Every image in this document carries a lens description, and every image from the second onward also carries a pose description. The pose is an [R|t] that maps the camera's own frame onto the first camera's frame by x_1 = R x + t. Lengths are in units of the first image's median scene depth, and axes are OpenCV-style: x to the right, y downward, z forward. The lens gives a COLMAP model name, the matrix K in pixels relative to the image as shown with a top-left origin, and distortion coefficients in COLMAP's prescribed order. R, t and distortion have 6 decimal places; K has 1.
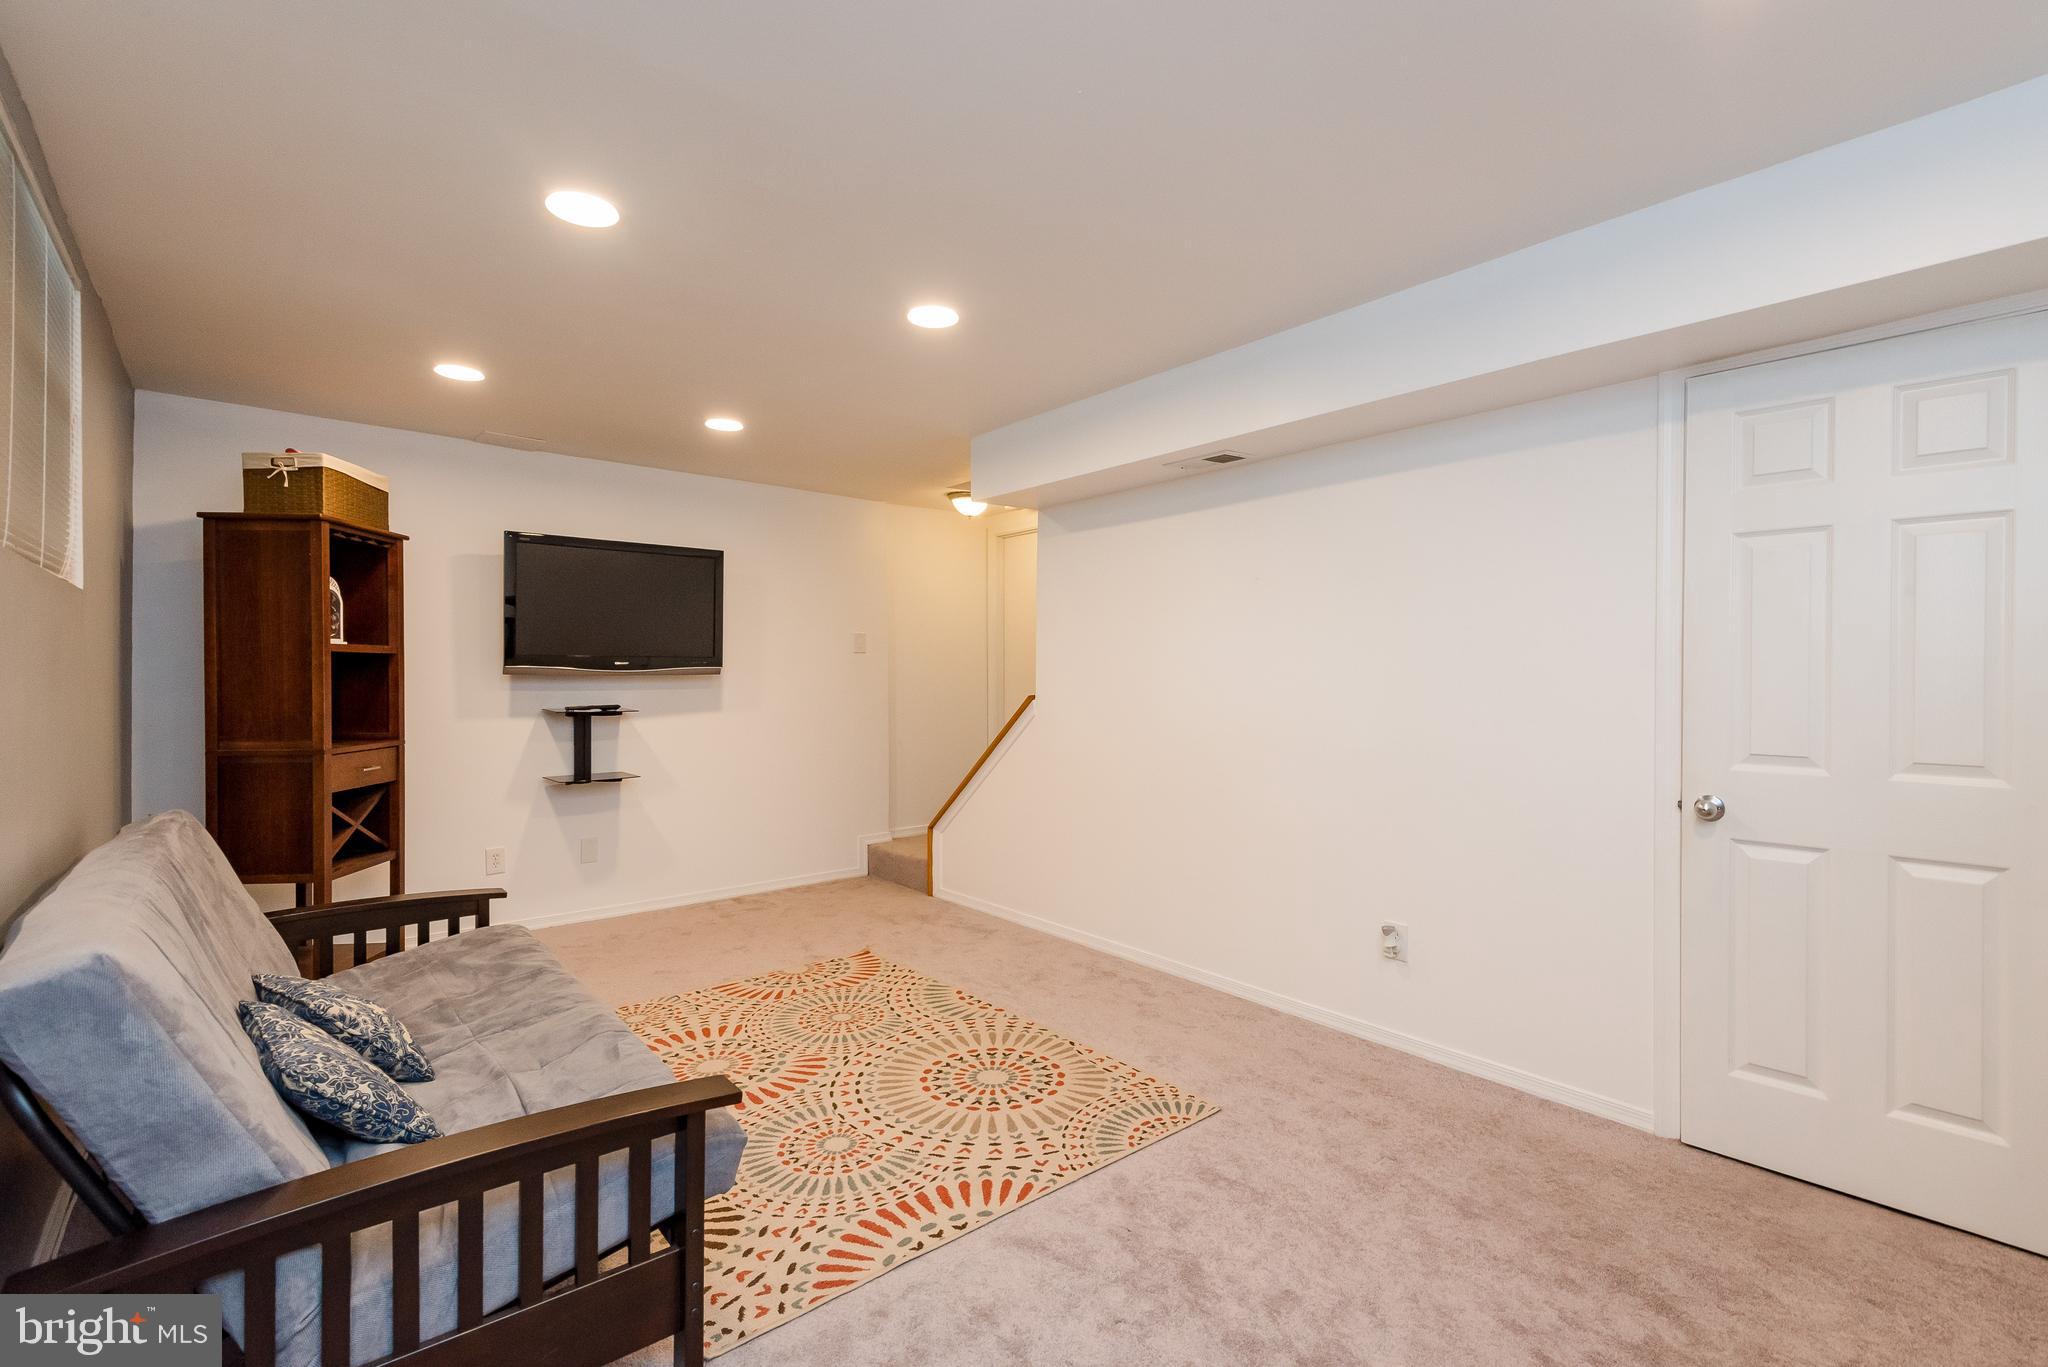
lens RADIAL K [[929.4, 0, 1016.6], [0, 929.4, 671.7], [0, 0, 1]] dist [0.024682, -0.012125]
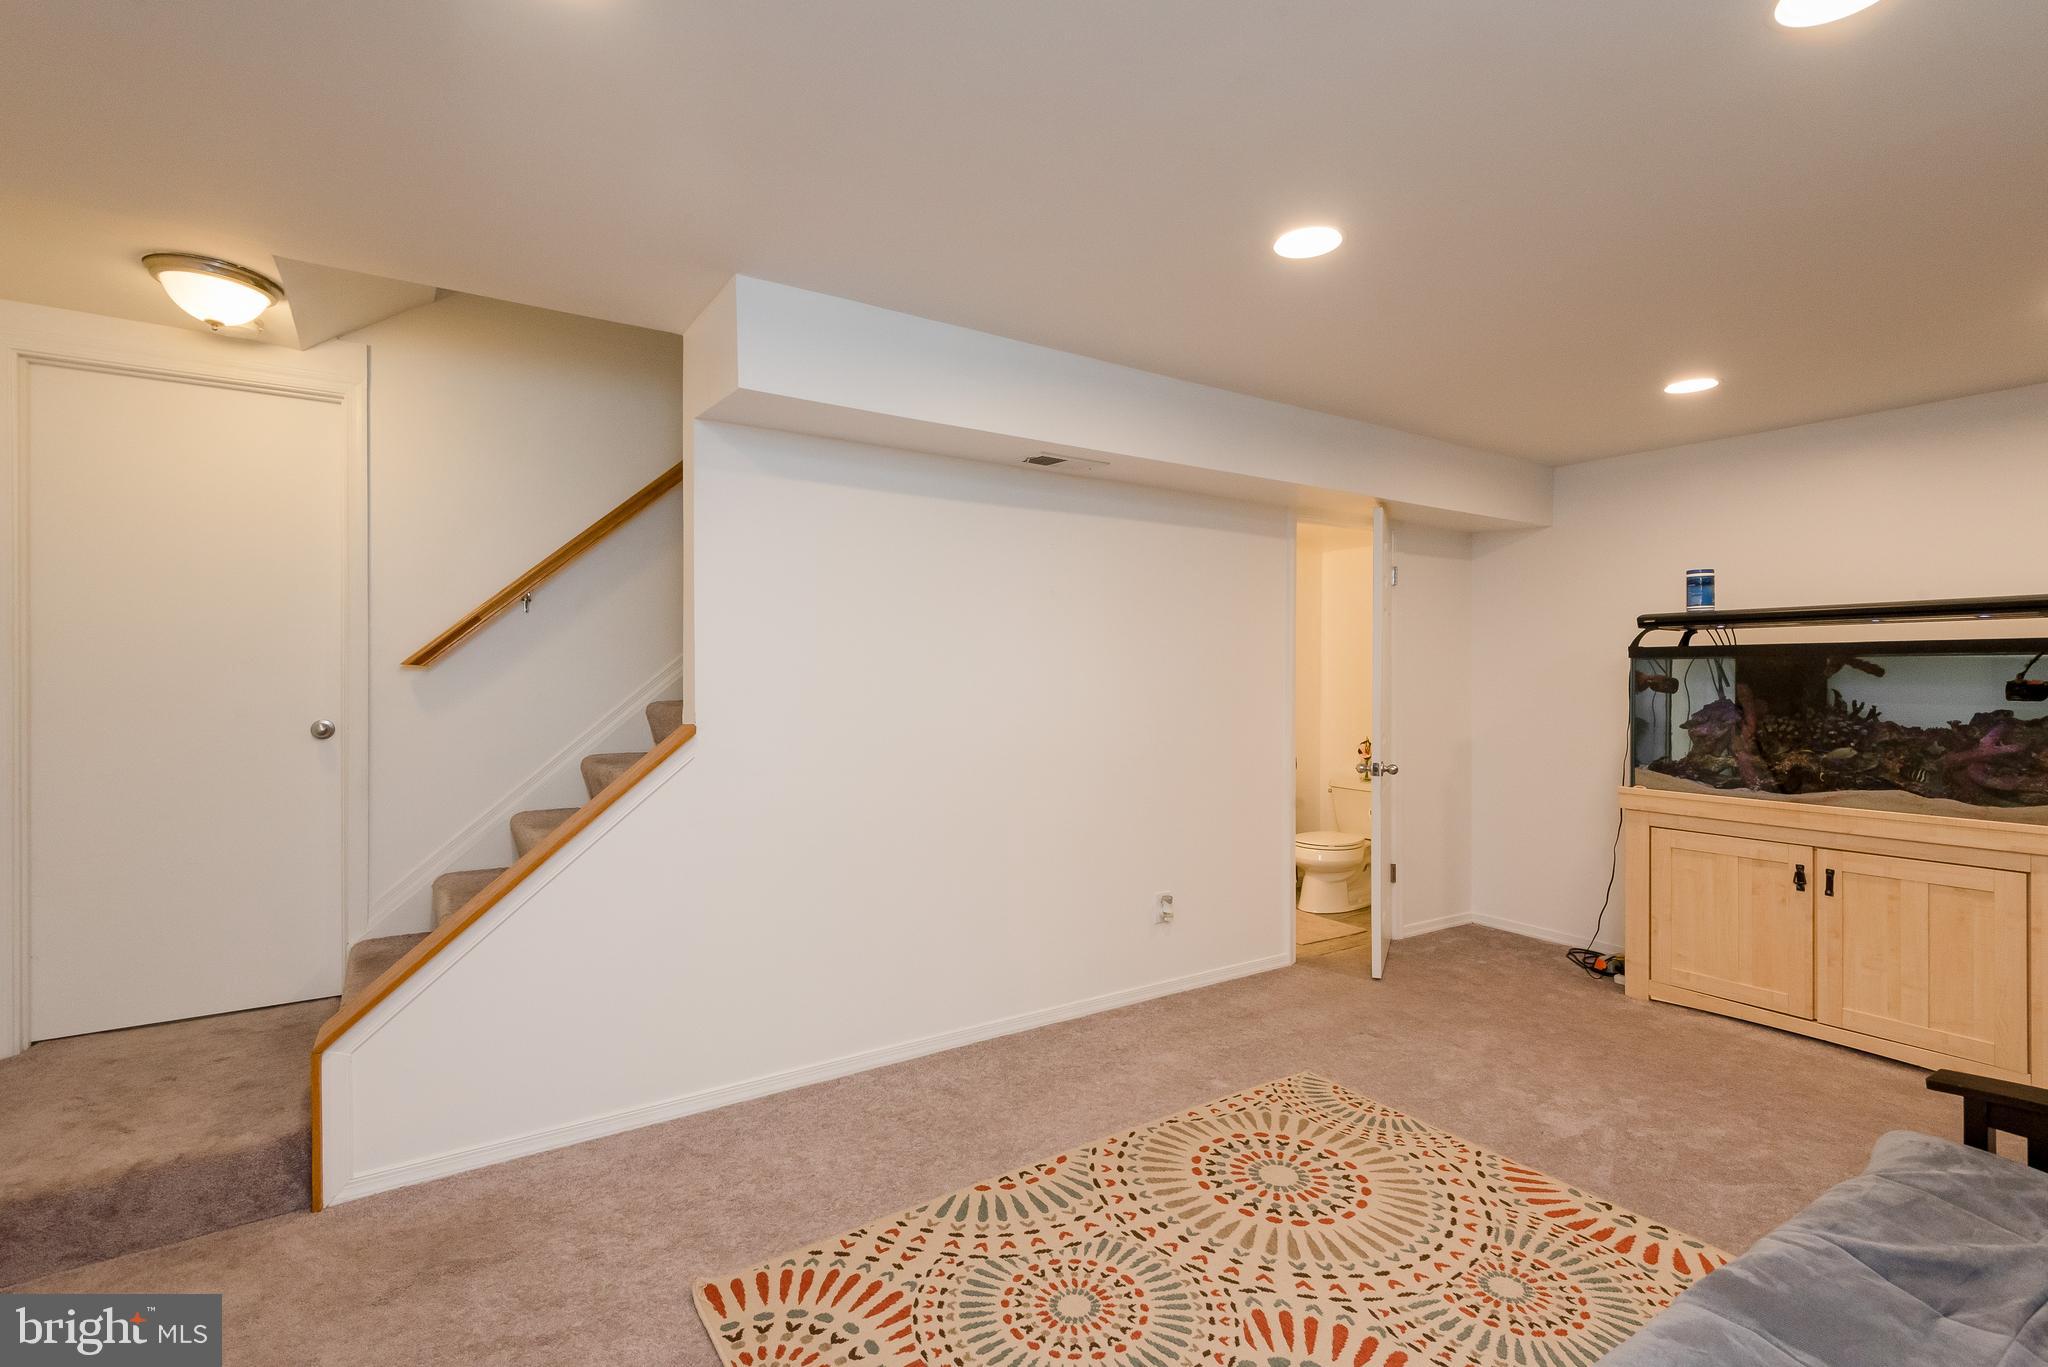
lens RADIAL K [[929.4, 0, 1037.5], [0, 929.4, 673.3], [0, 0, 1]] dist [0.024682, -0.012125]
pose [[0.097176, 0.004696, 0.995256, -0.766598], [-0.009116, 0.999951, -0.003828, -0.011720], [-0.995225, -0.008701, 0.097214, 0.980559]]
